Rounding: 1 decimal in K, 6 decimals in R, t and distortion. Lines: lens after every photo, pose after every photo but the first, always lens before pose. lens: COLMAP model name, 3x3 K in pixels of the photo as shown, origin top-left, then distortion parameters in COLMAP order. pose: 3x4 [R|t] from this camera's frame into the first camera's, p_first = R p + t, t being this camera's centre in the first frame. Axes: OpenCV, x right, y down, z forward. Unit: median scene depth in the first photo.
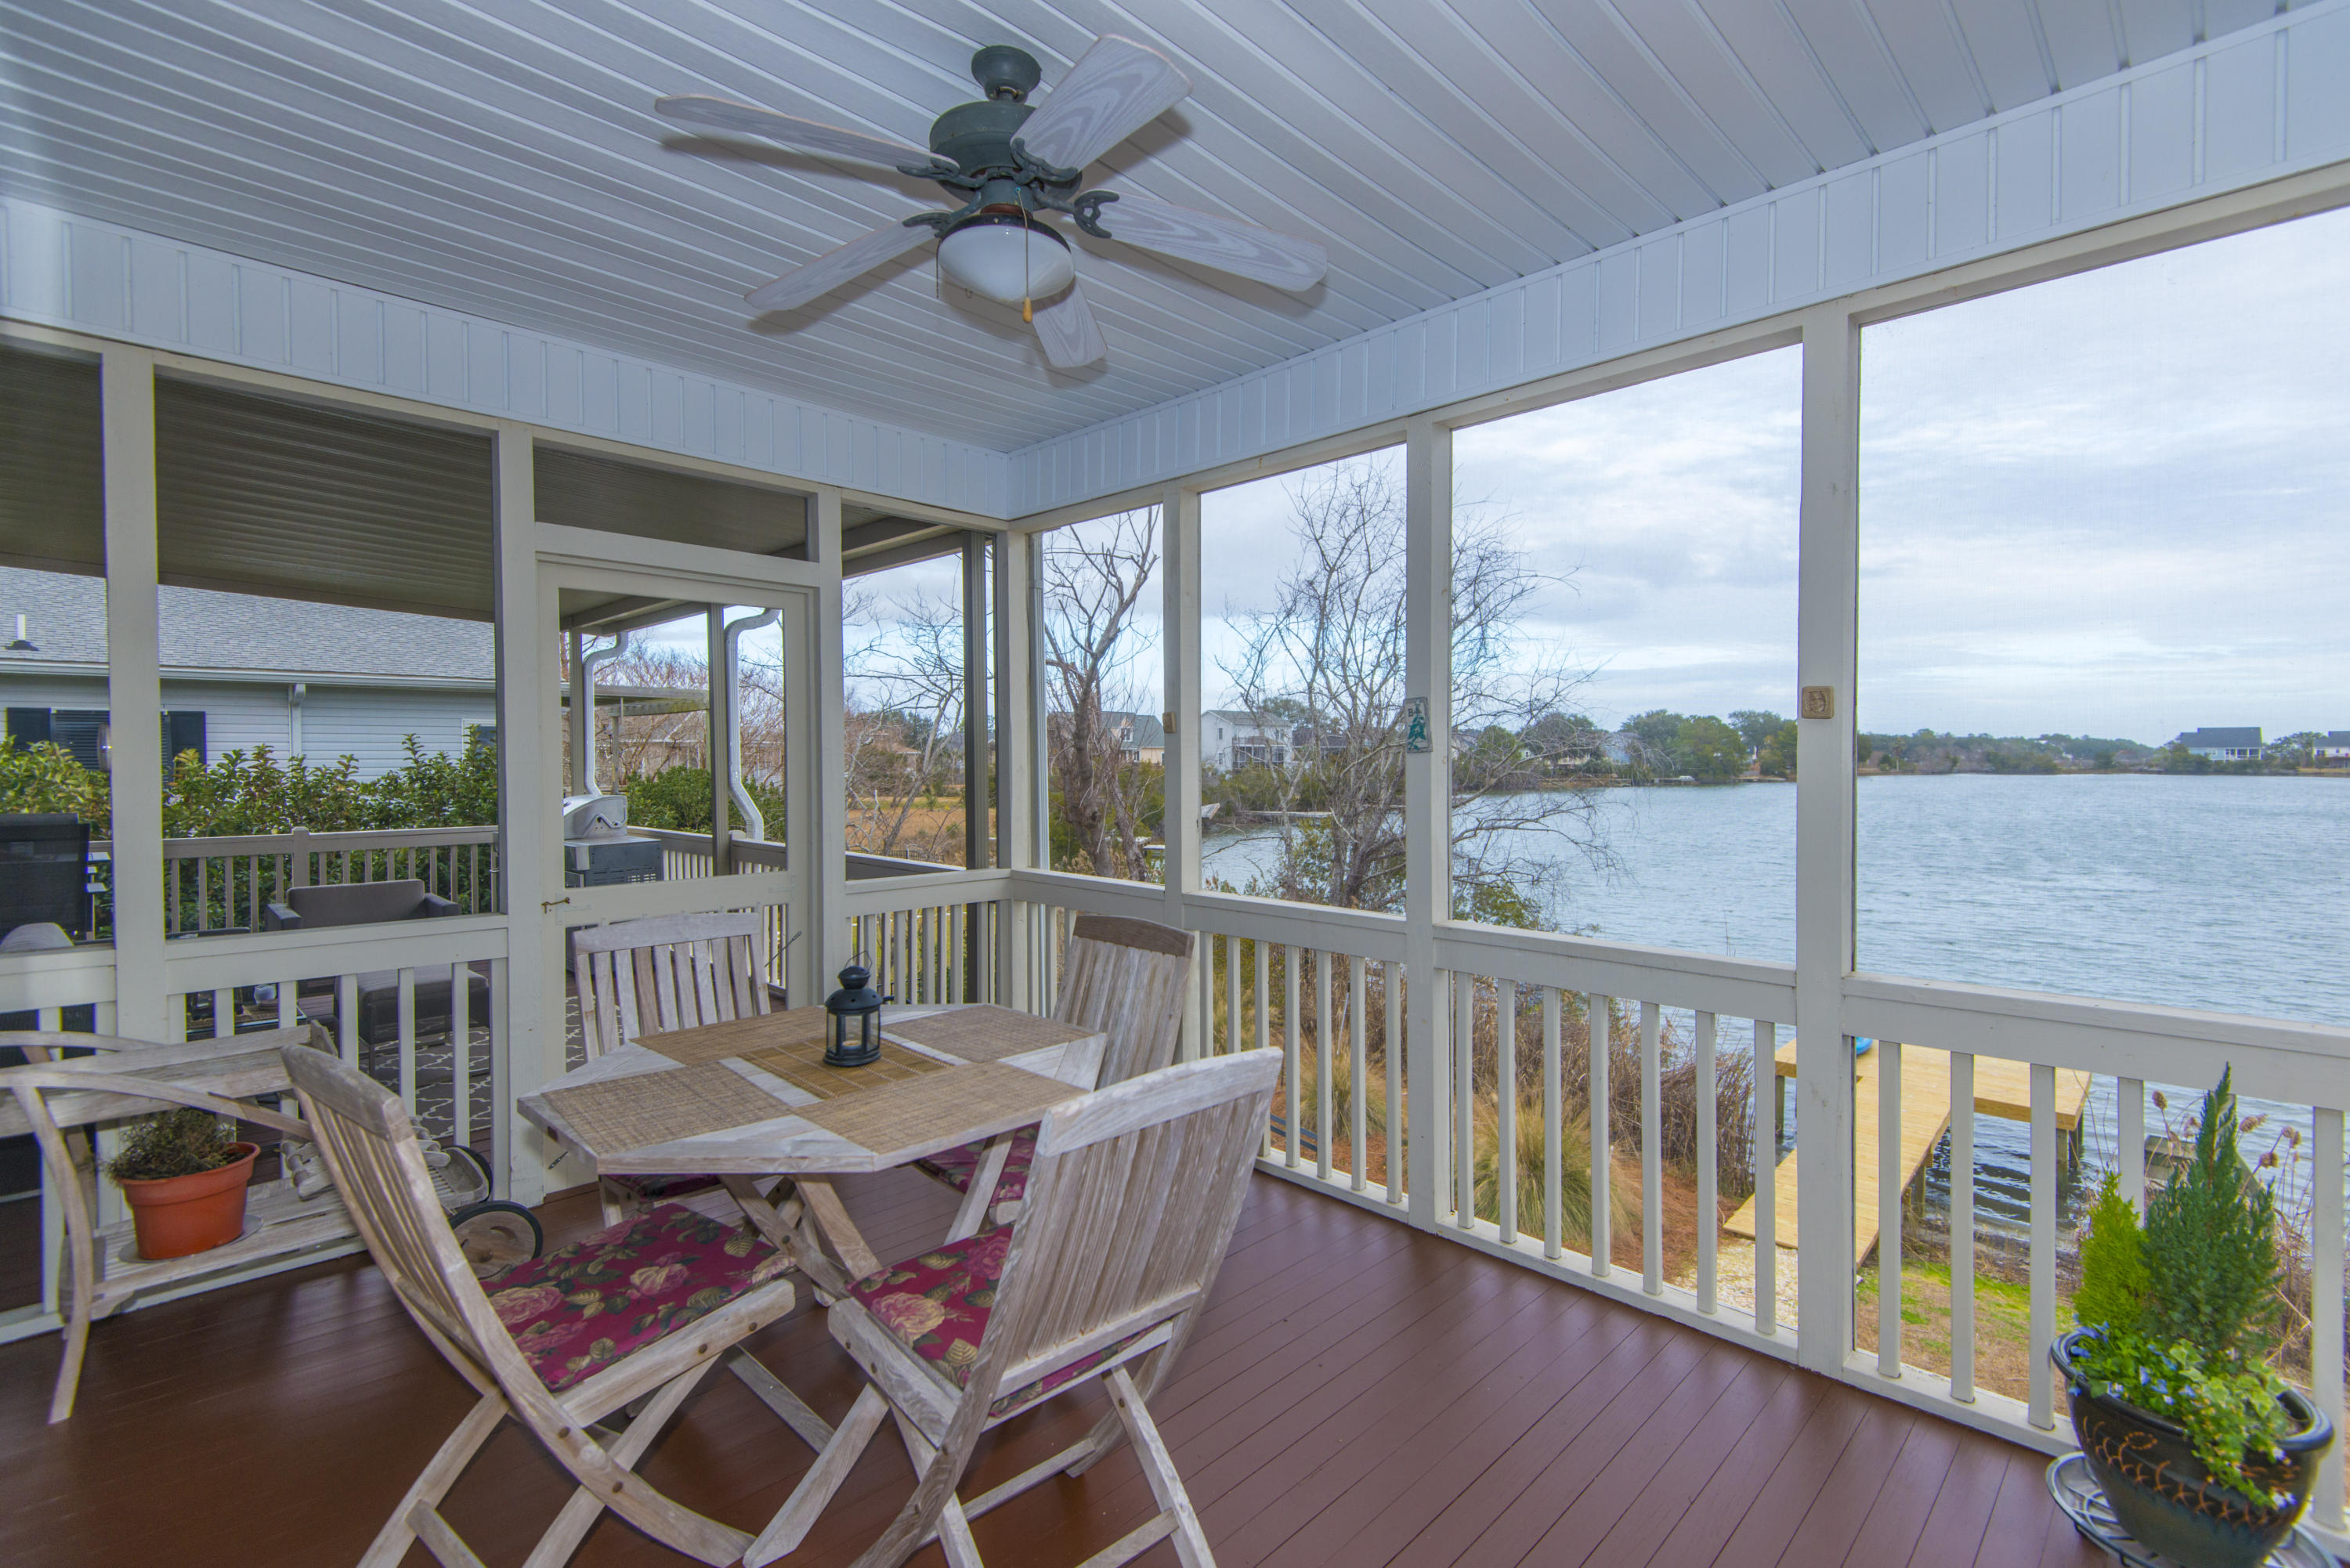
lens RADIAL K [[1068.1, 0, 1172.0], [0, 1068.1, 756.8], [0, 0, 1]] dist [0.026703, -0.015746]
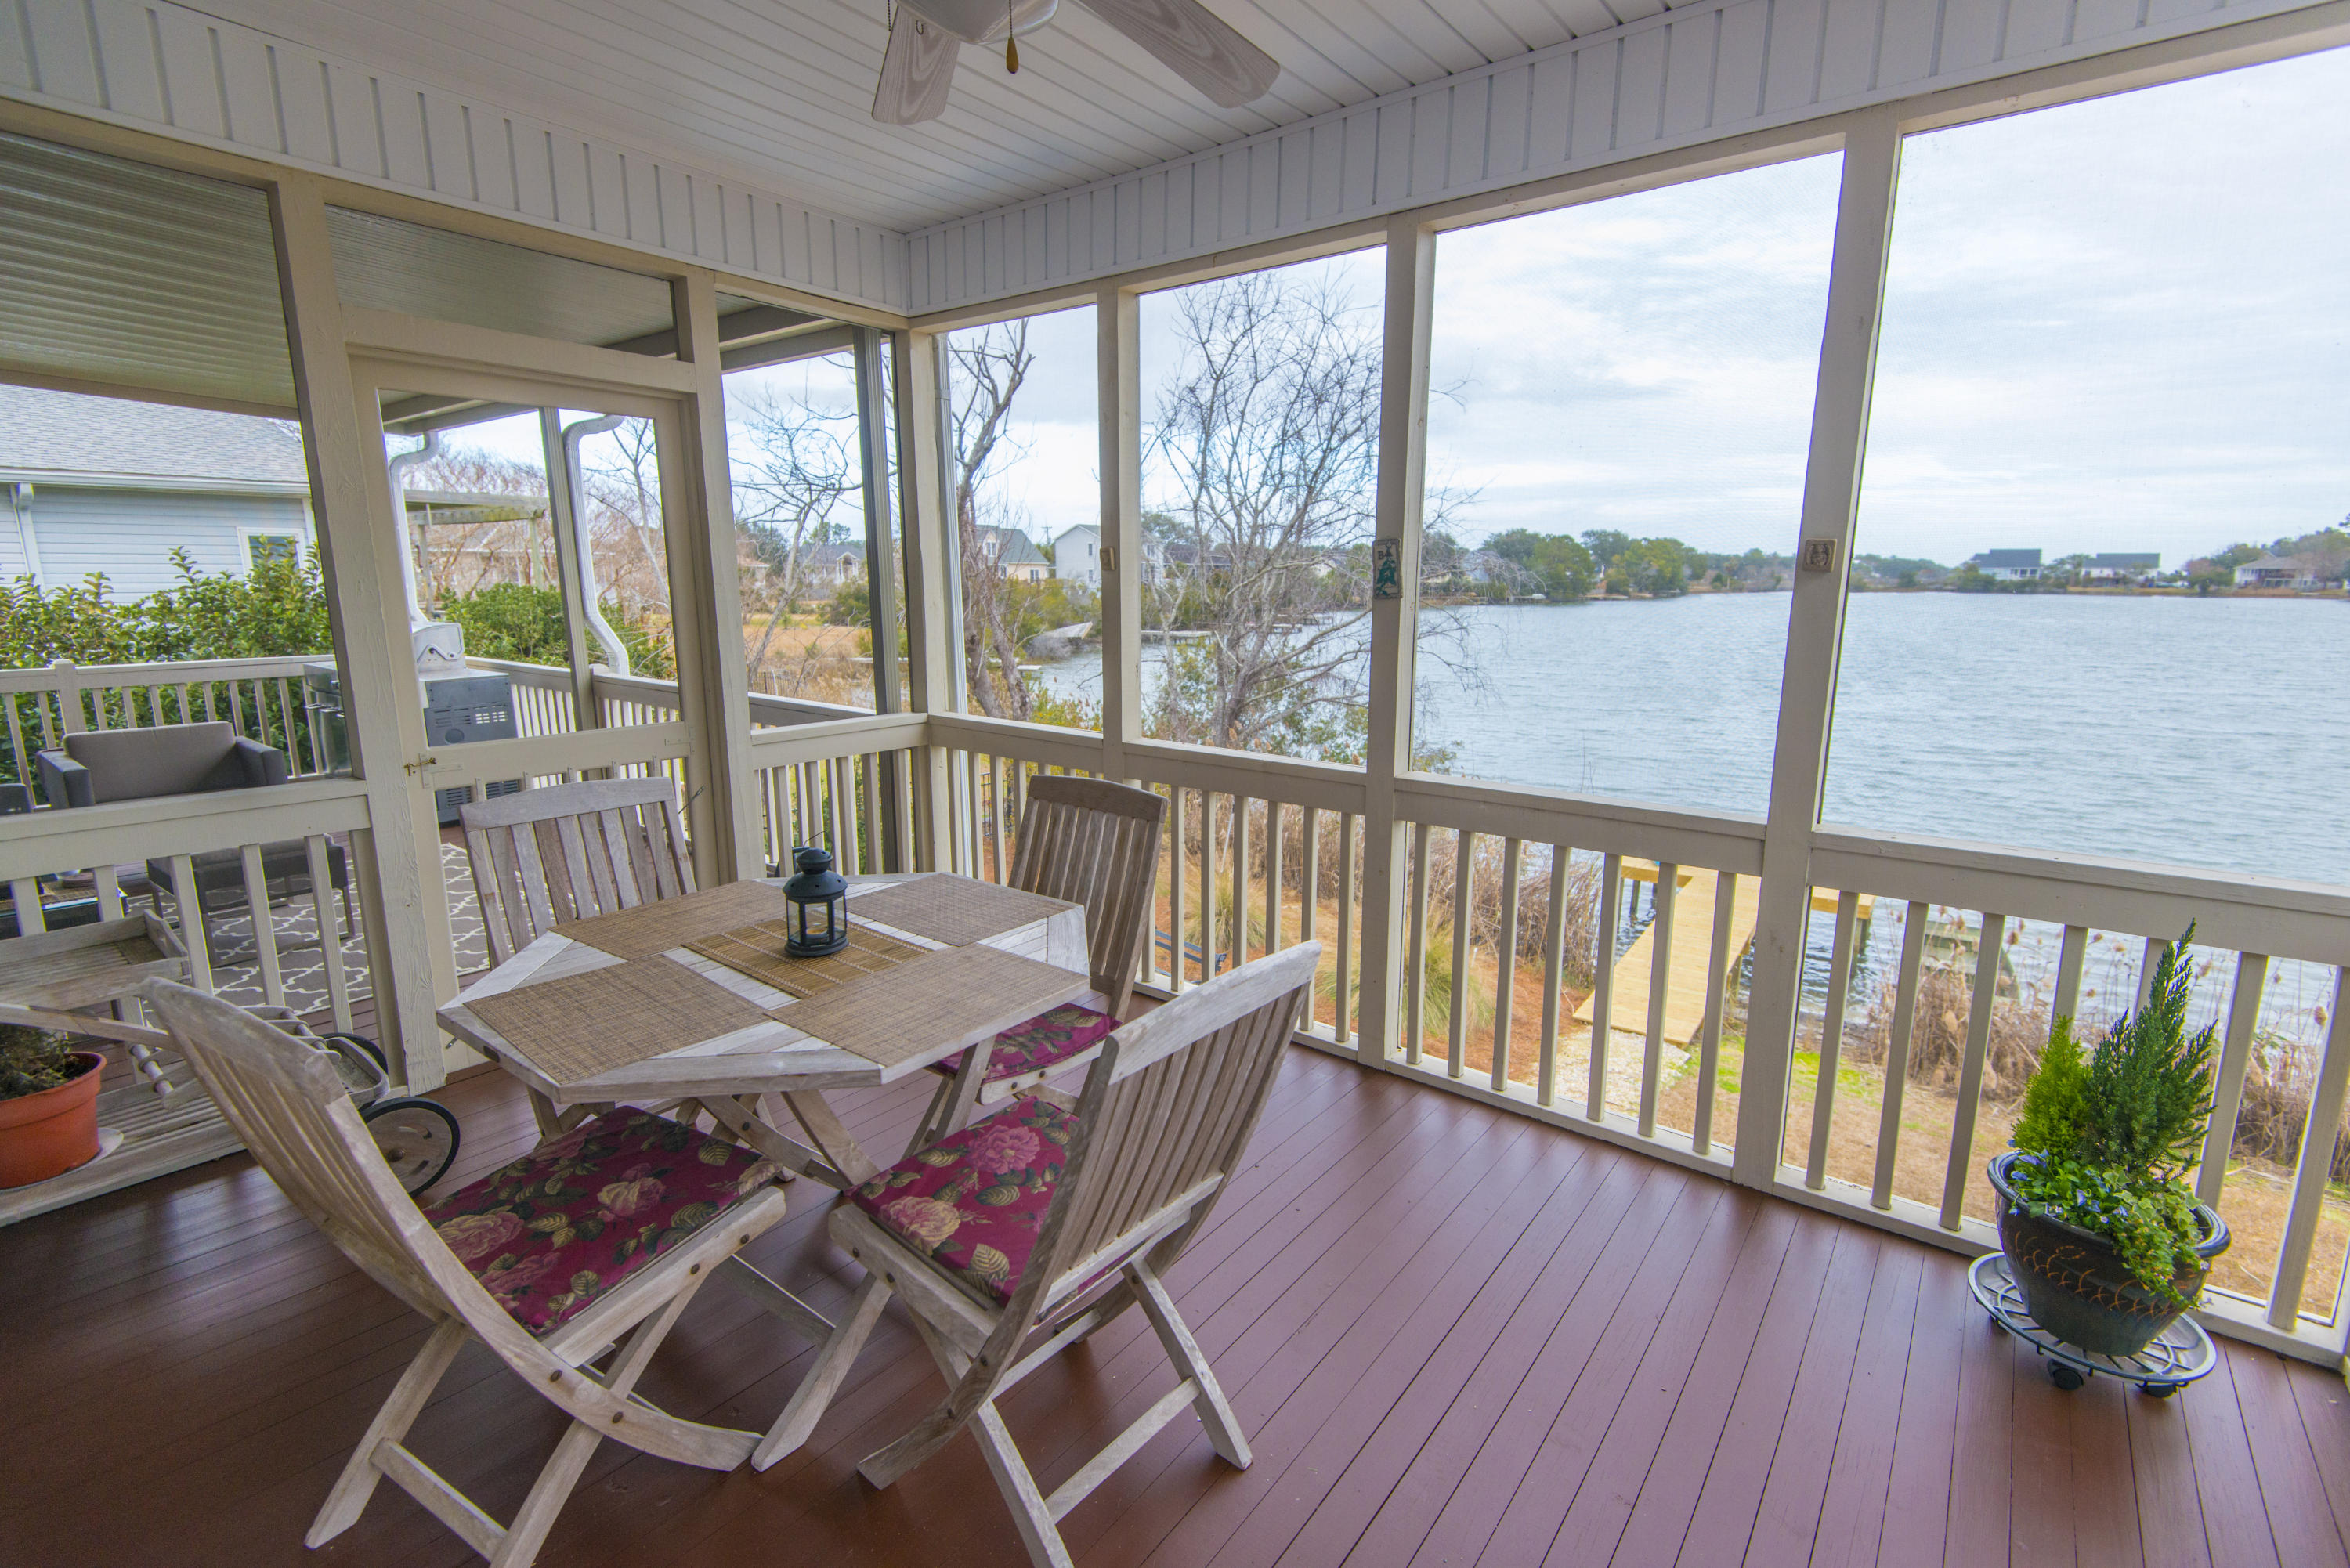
lens RADIAL K [[1073.2, 0, 1171.7], [0, 1073.2, 767.6], [0, 0, 1]] dist [0.022635, -0.012890]
pose [[0.992449, -0.015417, 0.121683, -0.031600], [-0.006566, 0.983968, 0.178222, -0.009817], [-0.122480, -0.177675, 0.976437, 0.028193]]
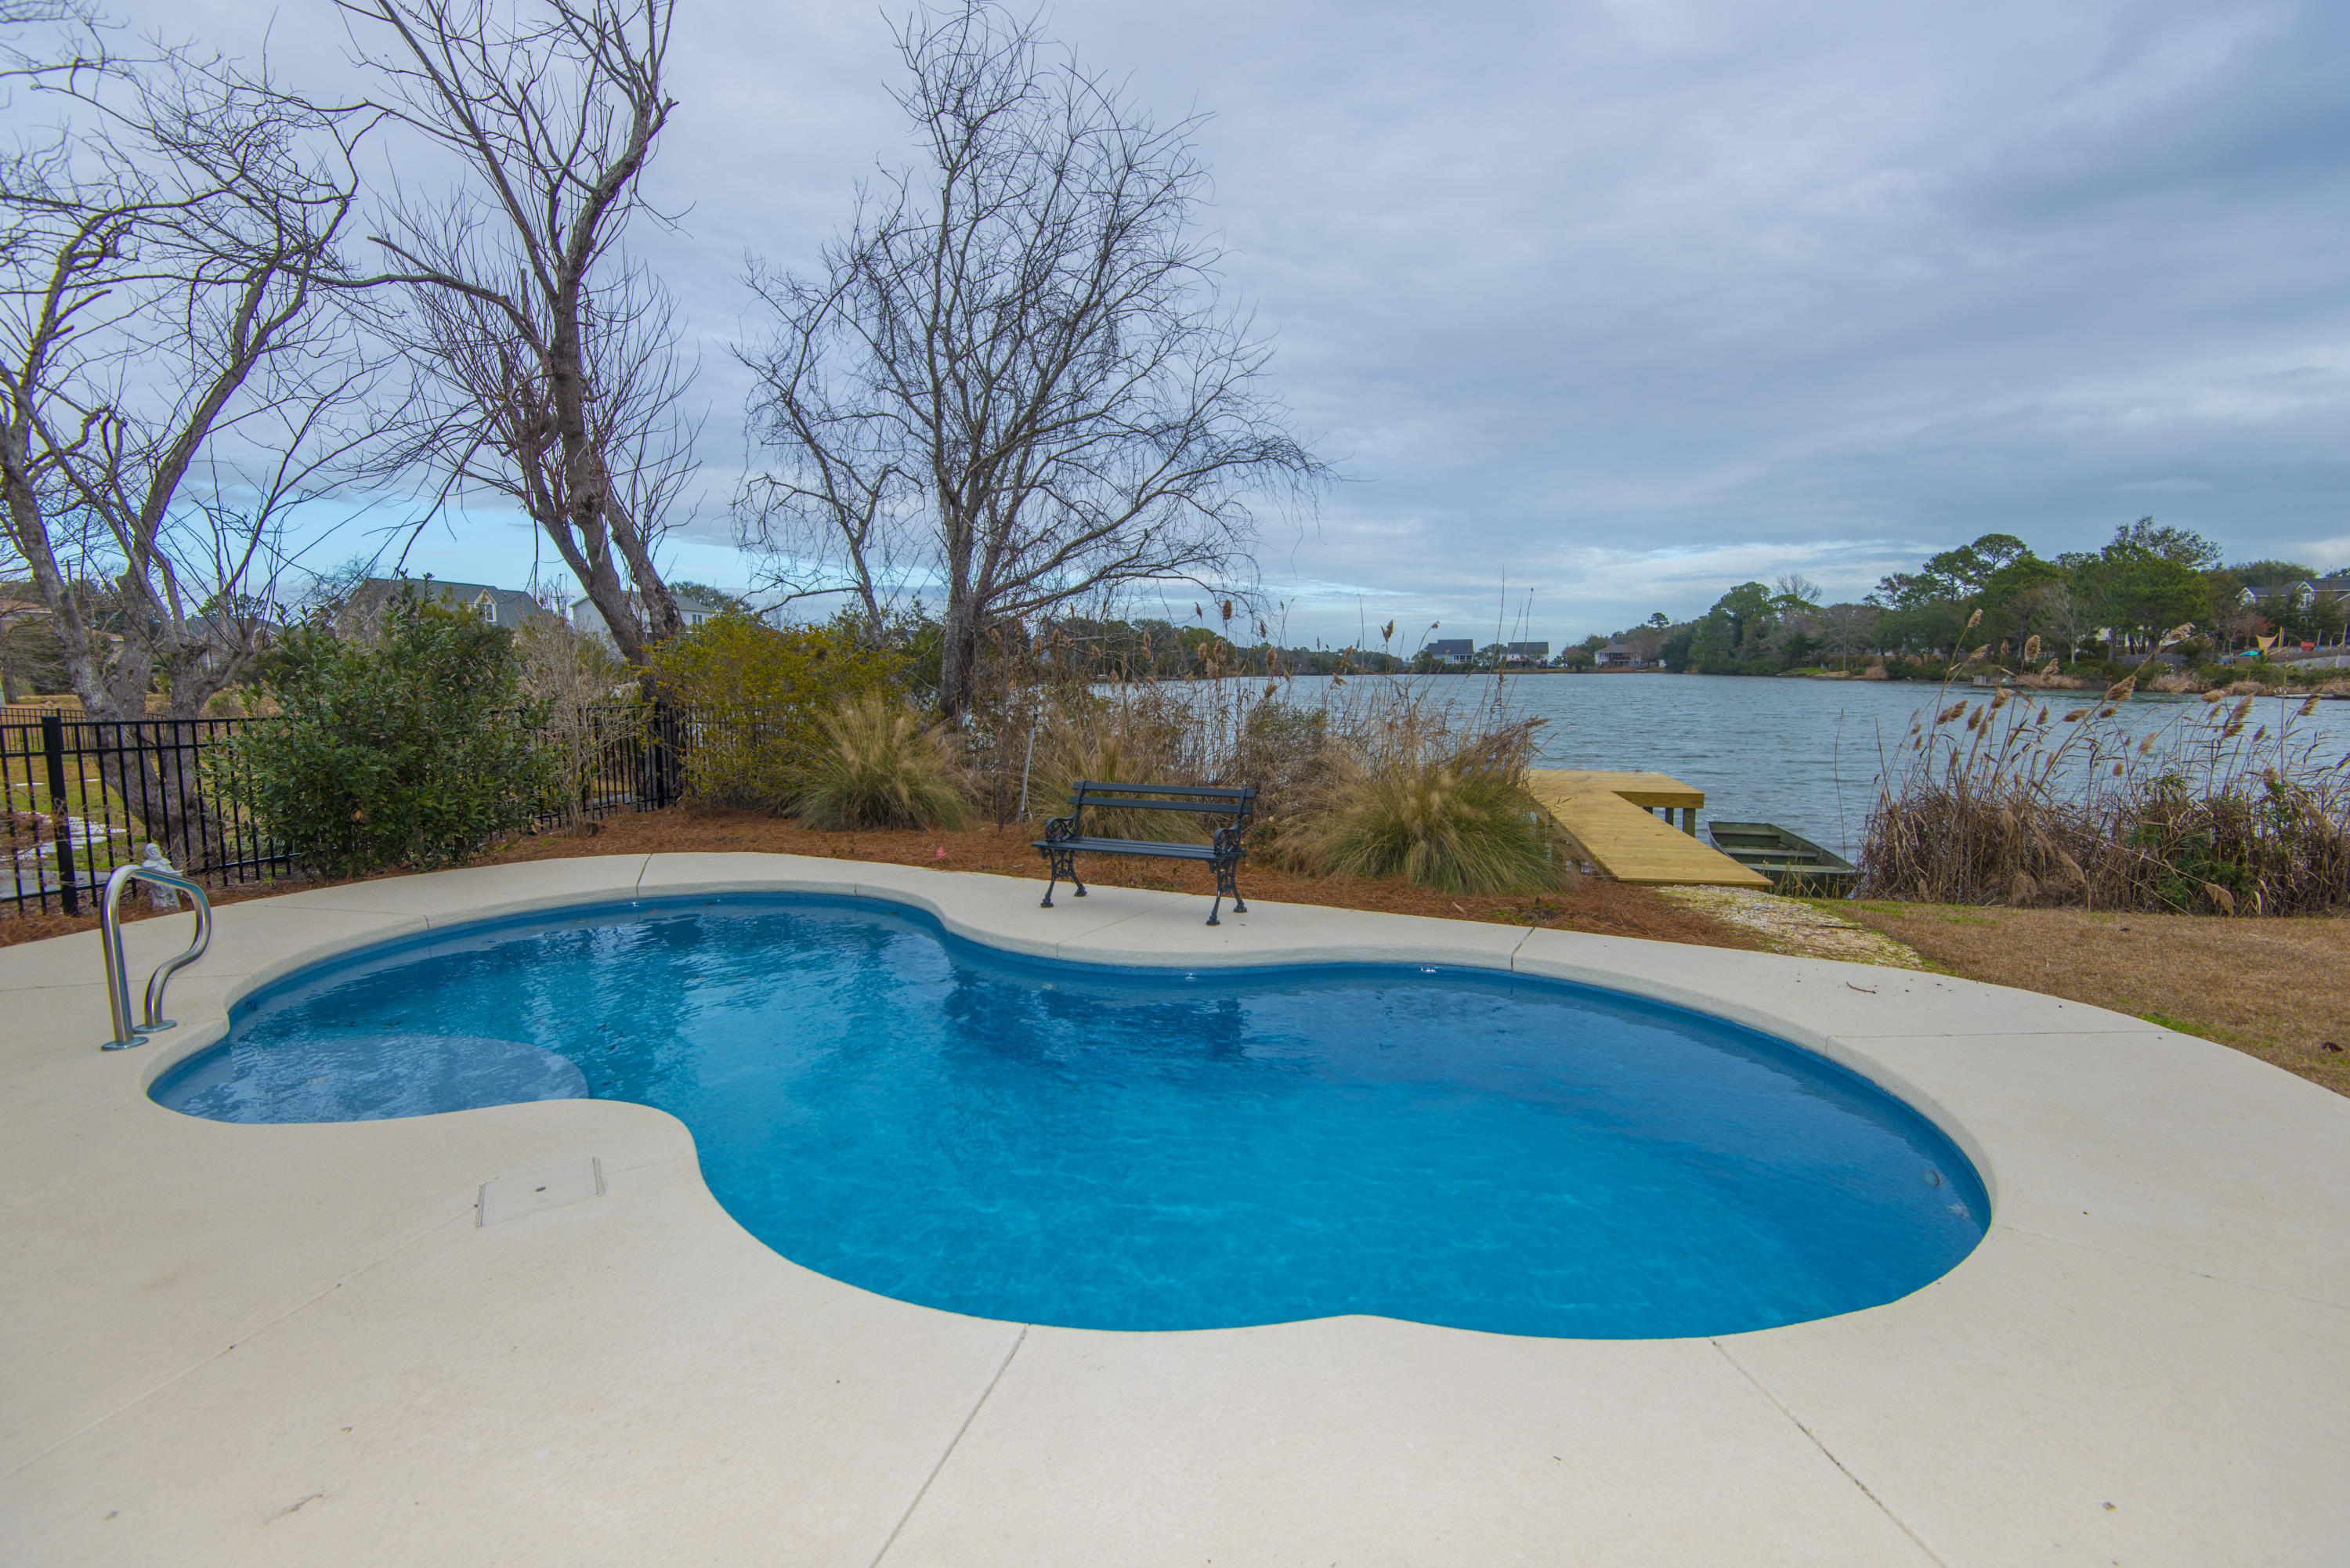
lens RADIAL K [[1076.3, 0, 1187.9], [0, 1076.3, 771.2], [0, 0, 1]] dist [0.050311, -0.028201]
pose [[0.859117, -0.053345, 0.508992, -0.258523], [0.004067, 0.995233, 0.097441, 0.367664], [-0.511764, -0.081643, 0.855238, 0.616616]]
